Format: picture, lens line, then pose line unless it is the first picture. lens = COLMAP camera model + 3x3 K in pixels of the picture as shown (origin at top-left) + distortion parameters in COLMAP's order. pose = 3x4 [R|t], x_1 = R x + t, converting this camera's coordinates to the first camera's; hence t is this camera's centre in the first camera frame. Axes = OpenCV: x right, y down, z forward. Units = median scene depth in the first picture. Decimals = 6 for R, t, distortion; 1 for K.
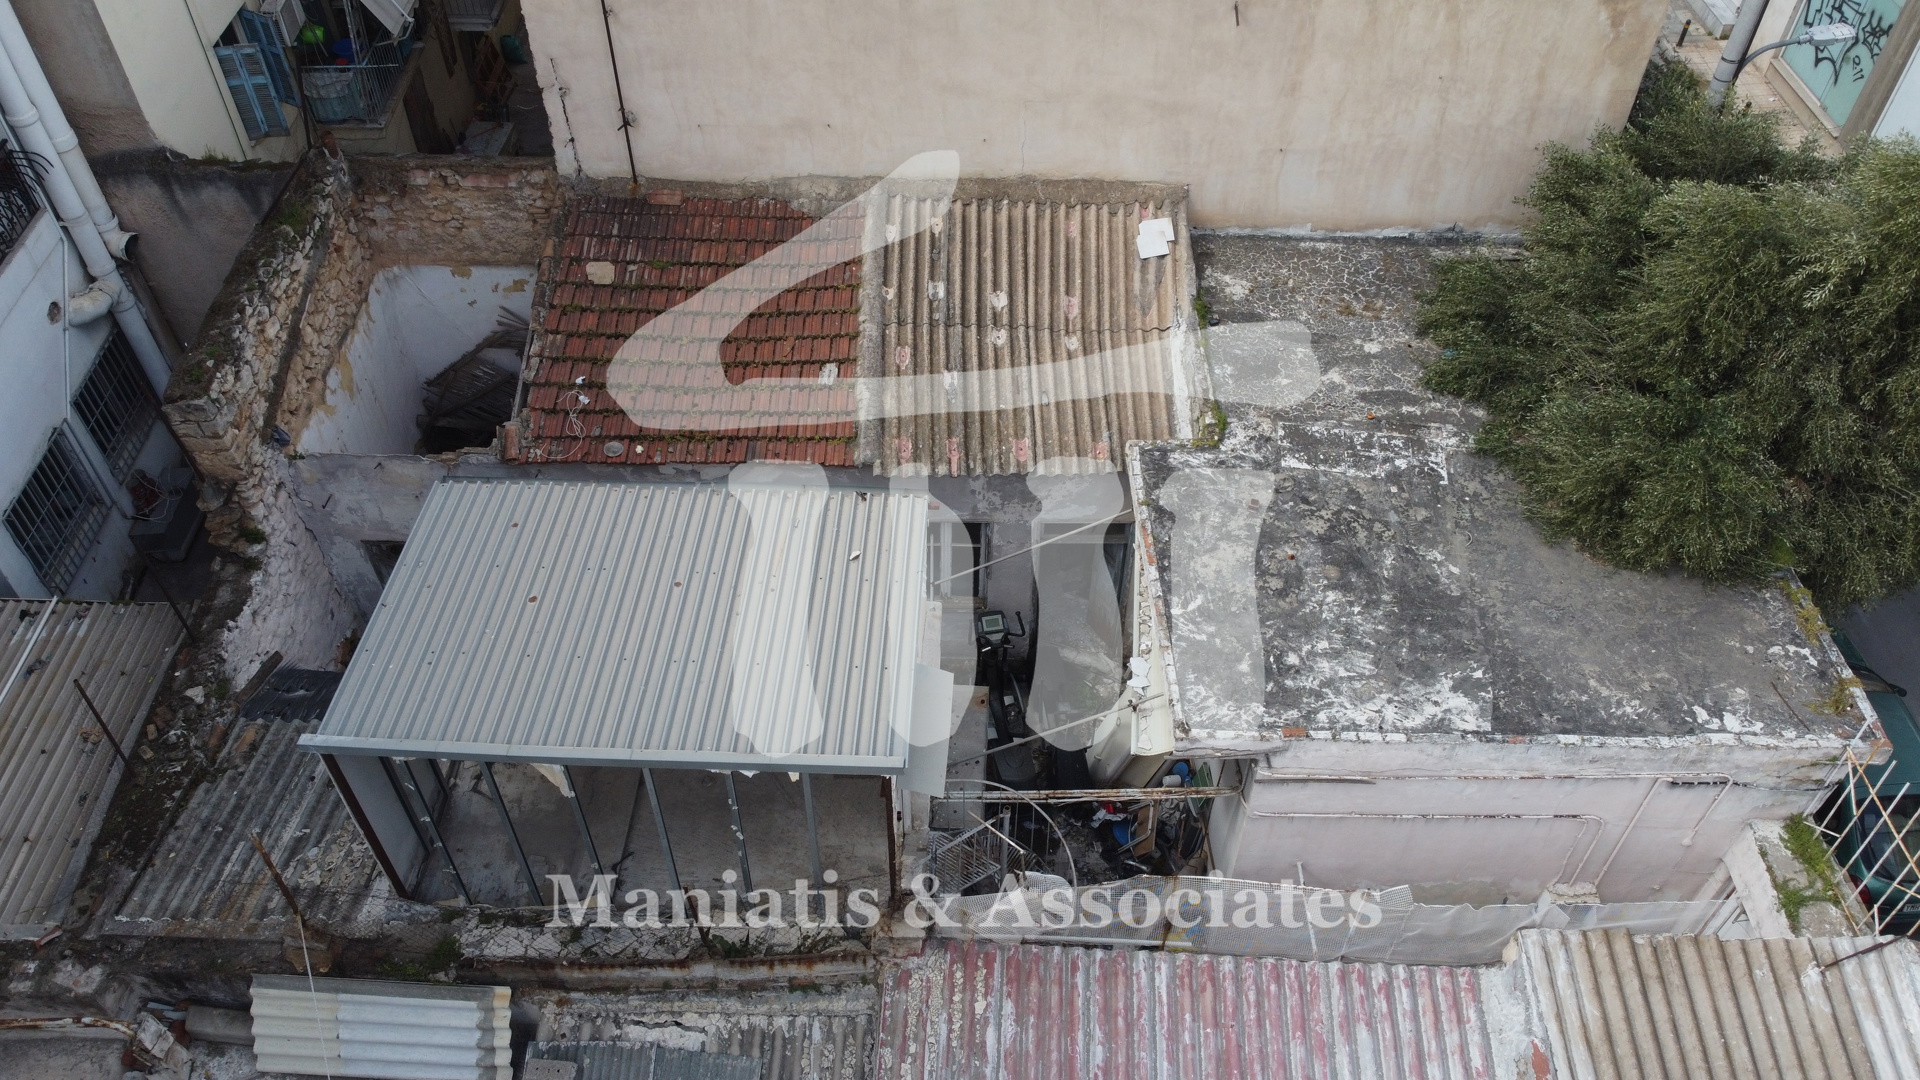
lens RADIAL K [[1452.4, 0, 958.5], [0, 1452.4, 541.6], [0, 0, 1]] dist [0.003473, -0.005109]
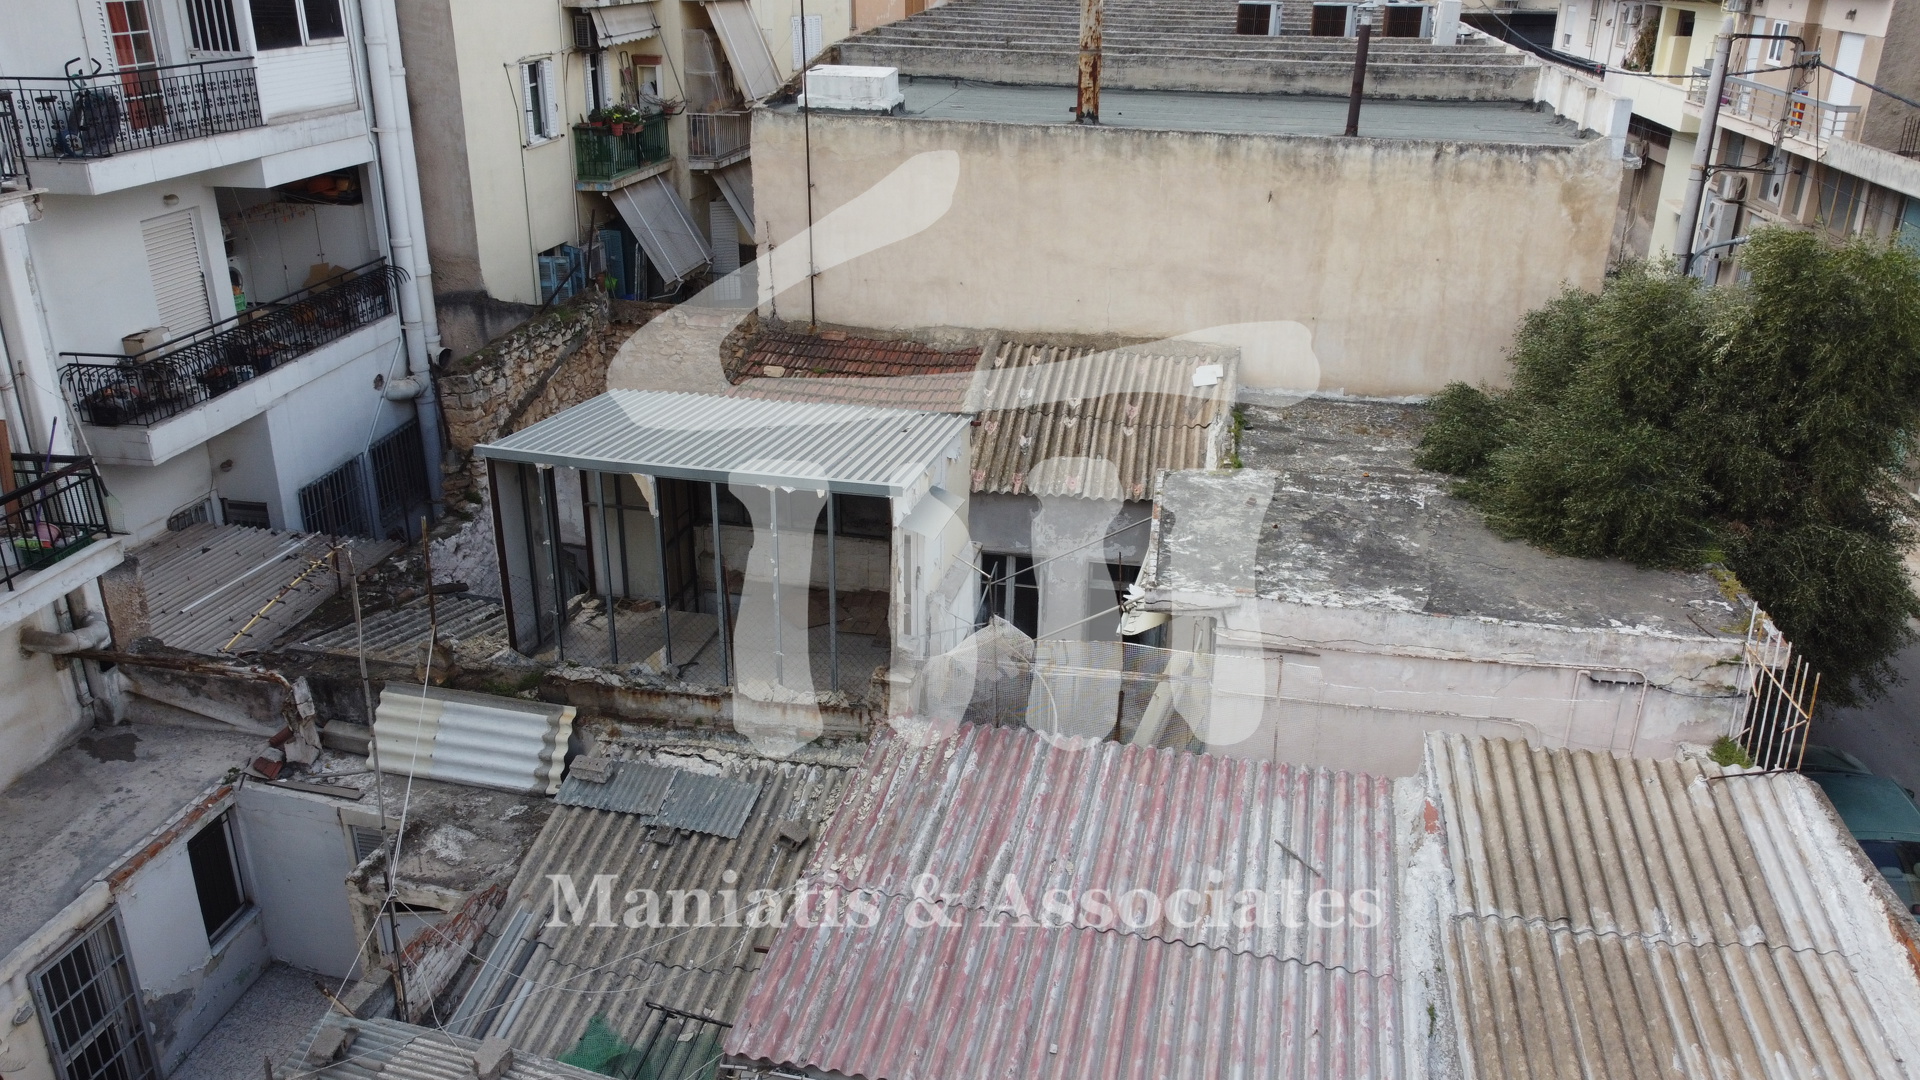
lens RADIAL K [[1448.4, 0, 960.8], [0, 1448.4, 541.9], [0, 0, 1]] dist [0.005006, -0.007124]
pose [[0.983095, 0.074490, -0.167258, 0.162665], [-0.136263, 0.907817, -0.396612, 0.493181], [0.122296, 0.412698, 0.902621, -0.096818]]
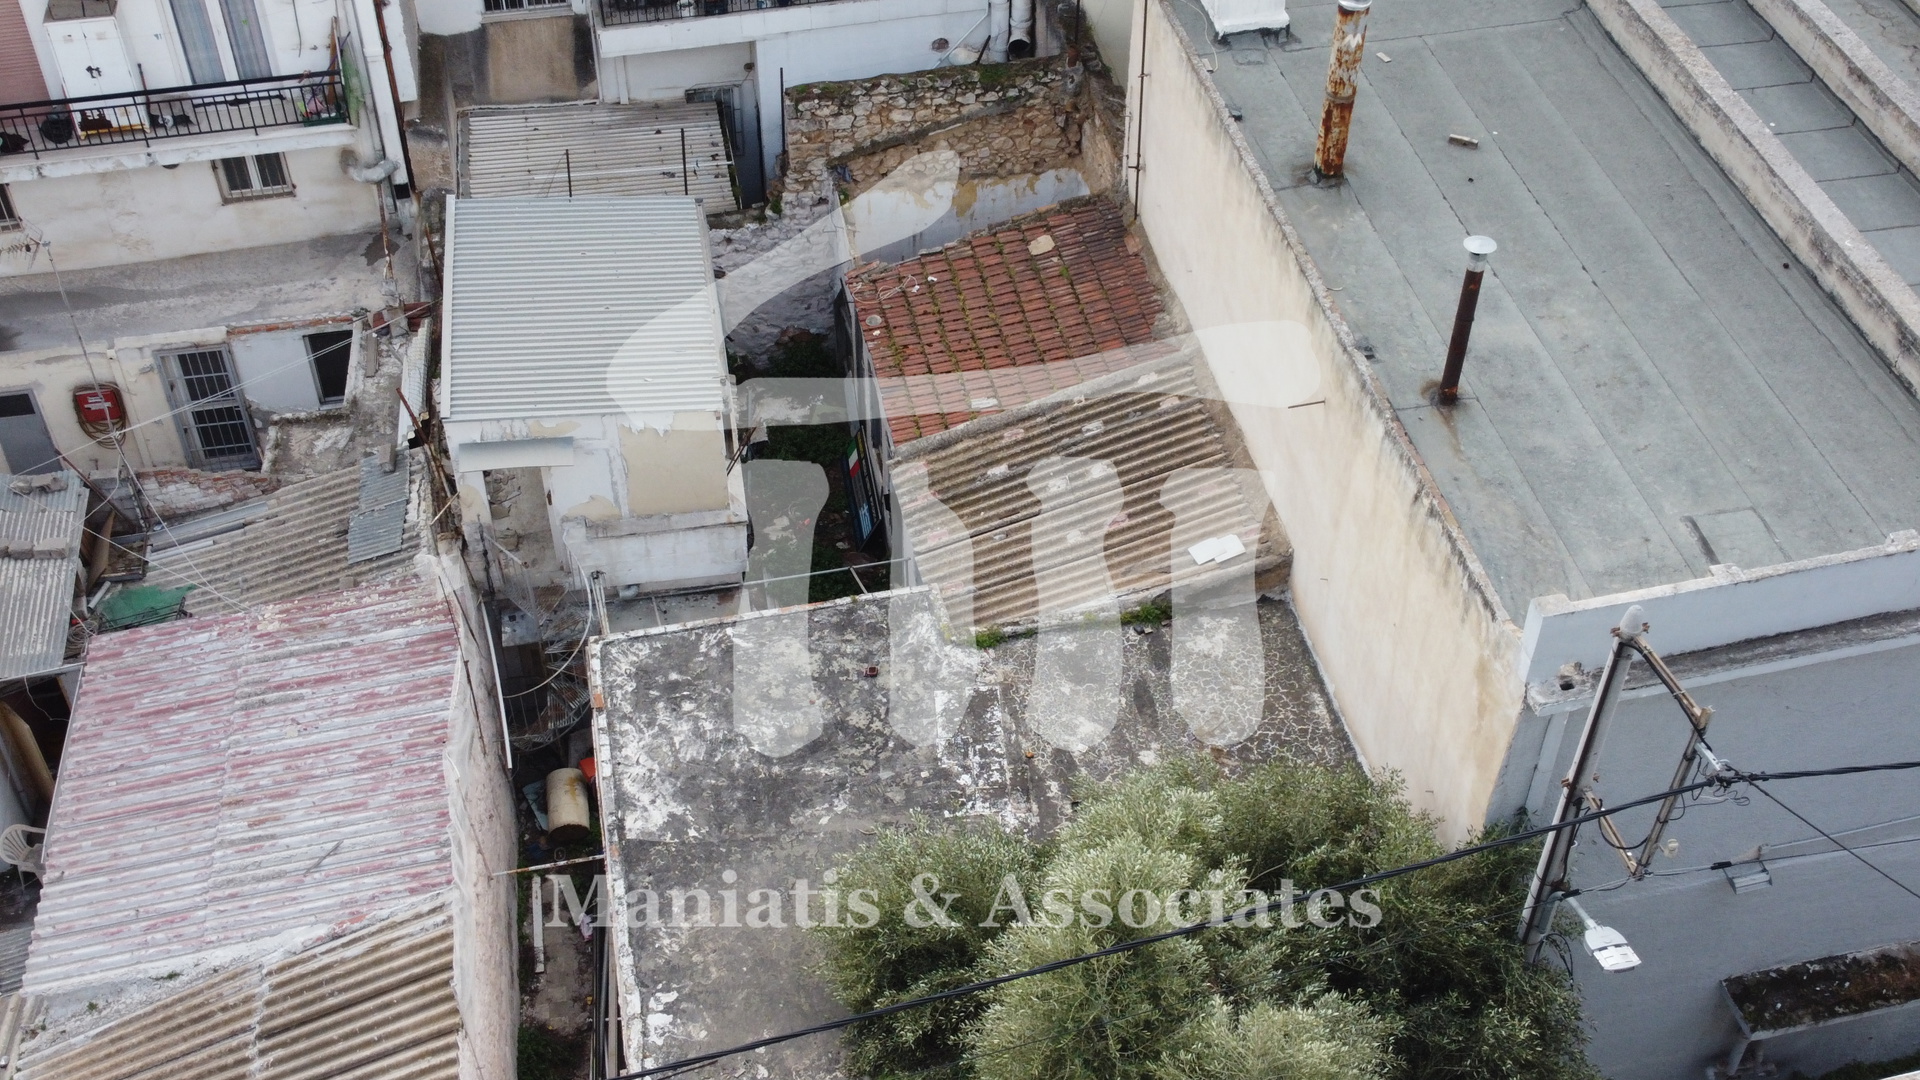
lens RADIAL K [[2047.7, 0, 965.5], [0, 2047.7, 541.0], [0, 0, 1]] dist [0.011313, -0.032870]
pose [[0.206534, 0.656595, -0.725415, 1.184812], [-0.714472, 0.607743, 0.346667, -0.621684], [0.668486, 0.446690, 0.594639, 0.112254]]
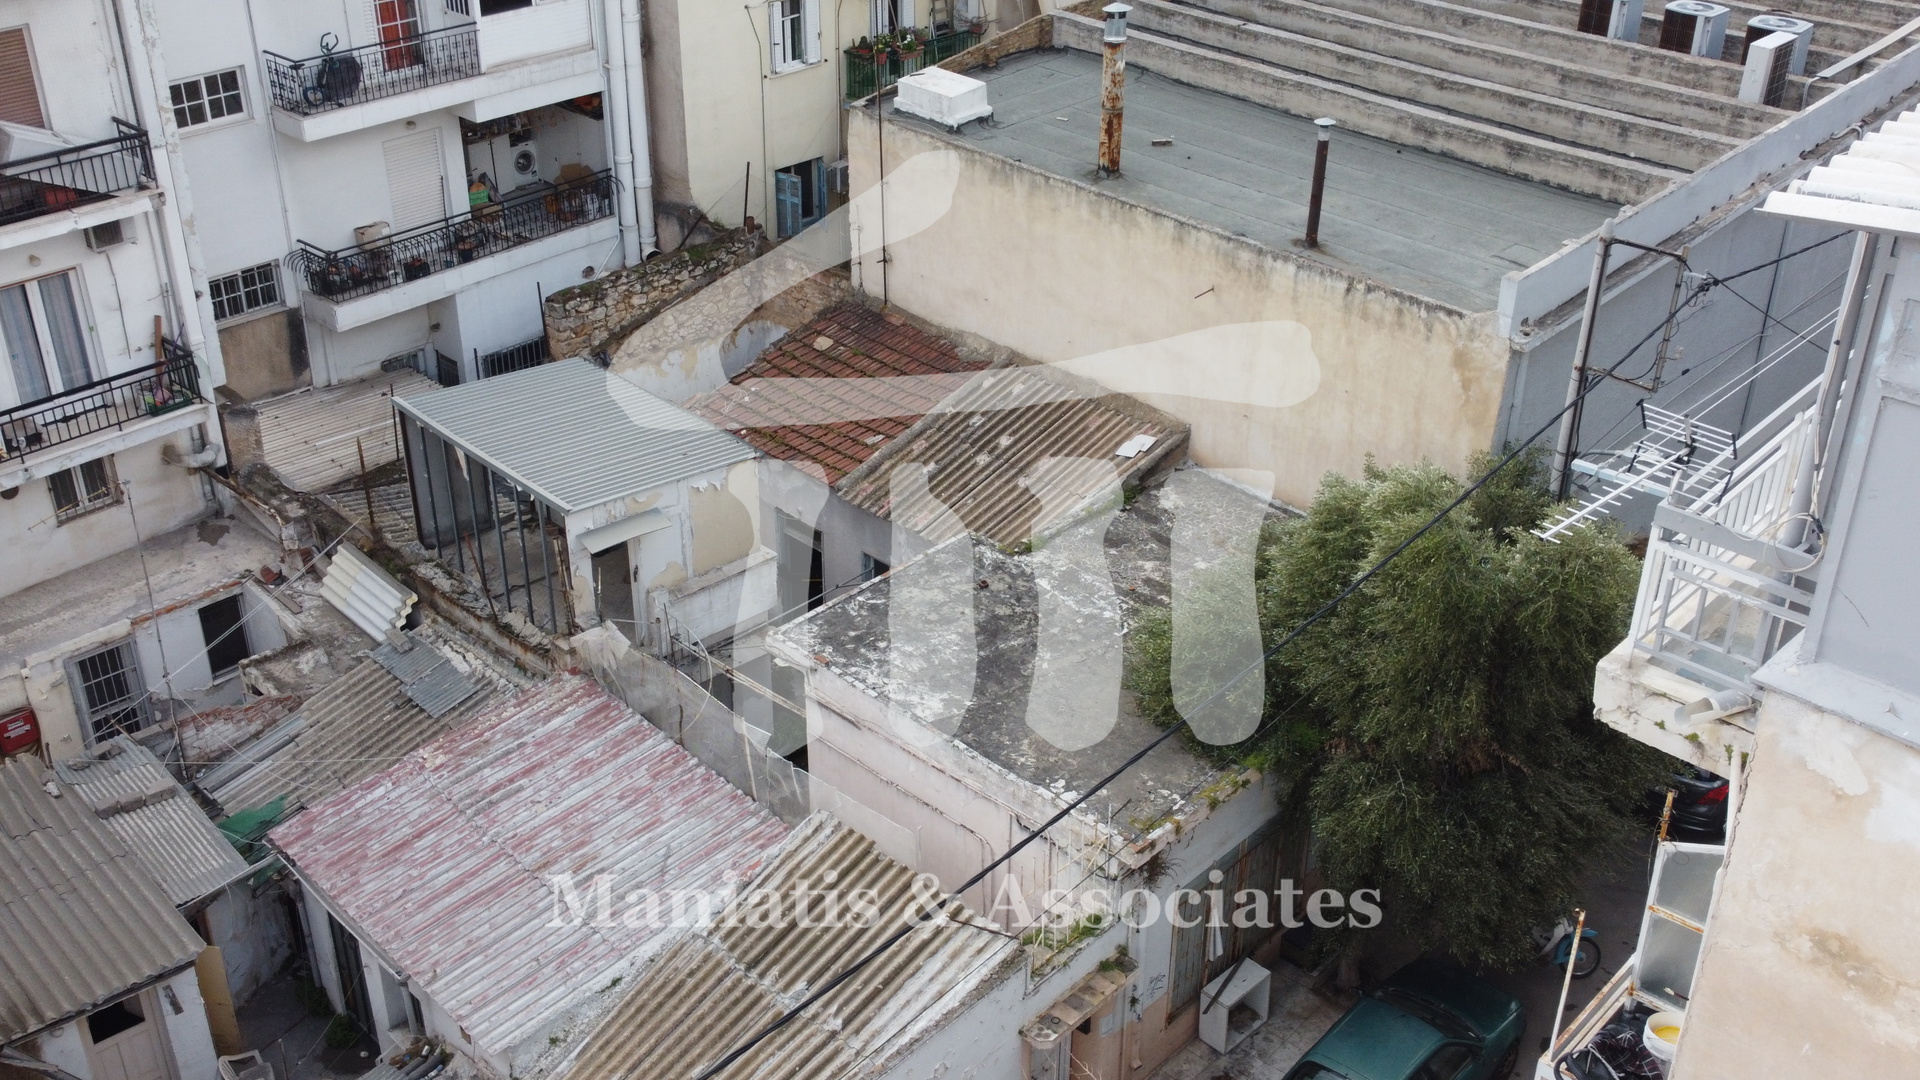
lens RADIAL K [[1925.0, 0, 966.8], [0, 1925.0, 545.8], [0, 0, 1]] dist [0.015793, -0.047868]
pose [[0.718701, 0.345569, -0.603366, 1.200719], [-0.508277, 0.853242, -0.116754, 0.152747], [0.474471, 0.390588, 0.788871, -0.405866]]
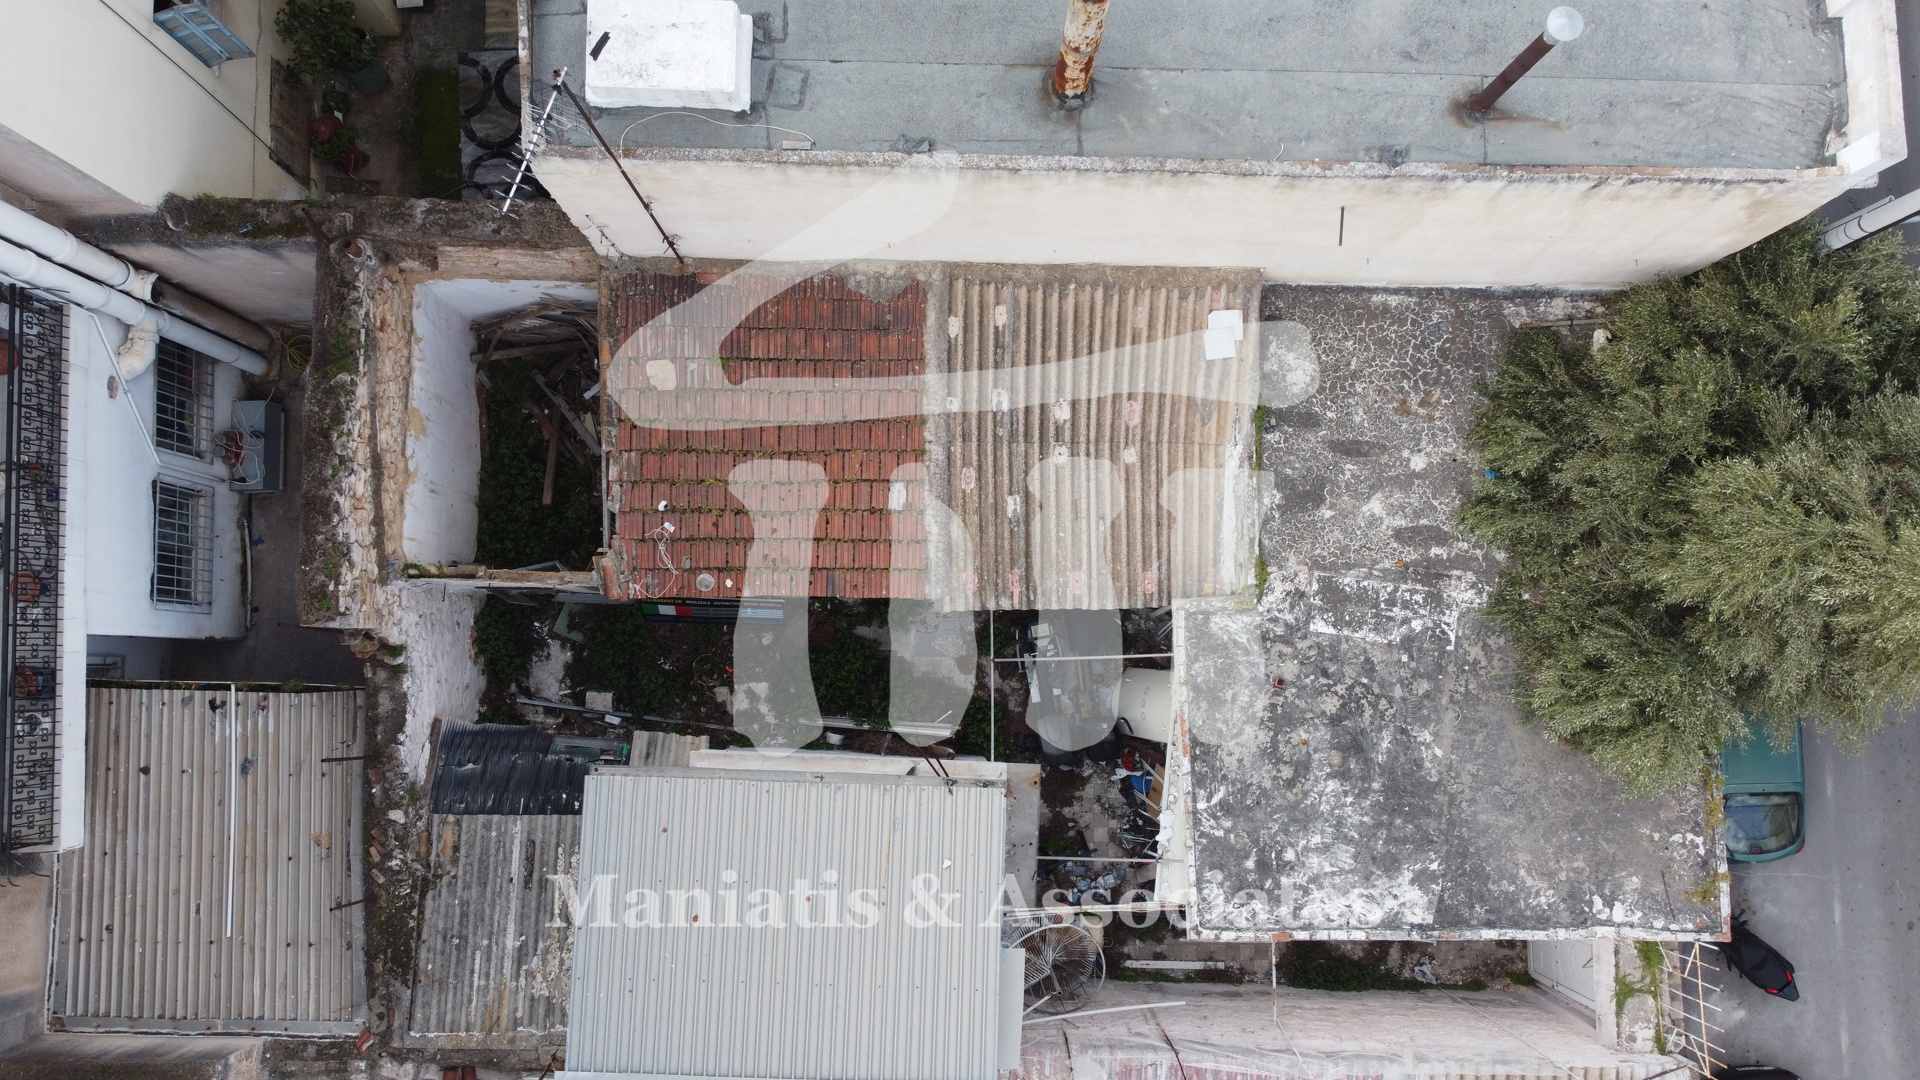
lens RADIAL K [[1448.4, 0, 960.8], [0, 1448.4, 541.9], [0, 0, 1]] dist [0.005006, -0.007124]
pose [[0.999873, -0.000823, 0.015901, -0.064167], [-0.009279, 0.781436, 0.623917, -0.791097], [-0.012939, -0.623985, 0.781329, 0.169937]]
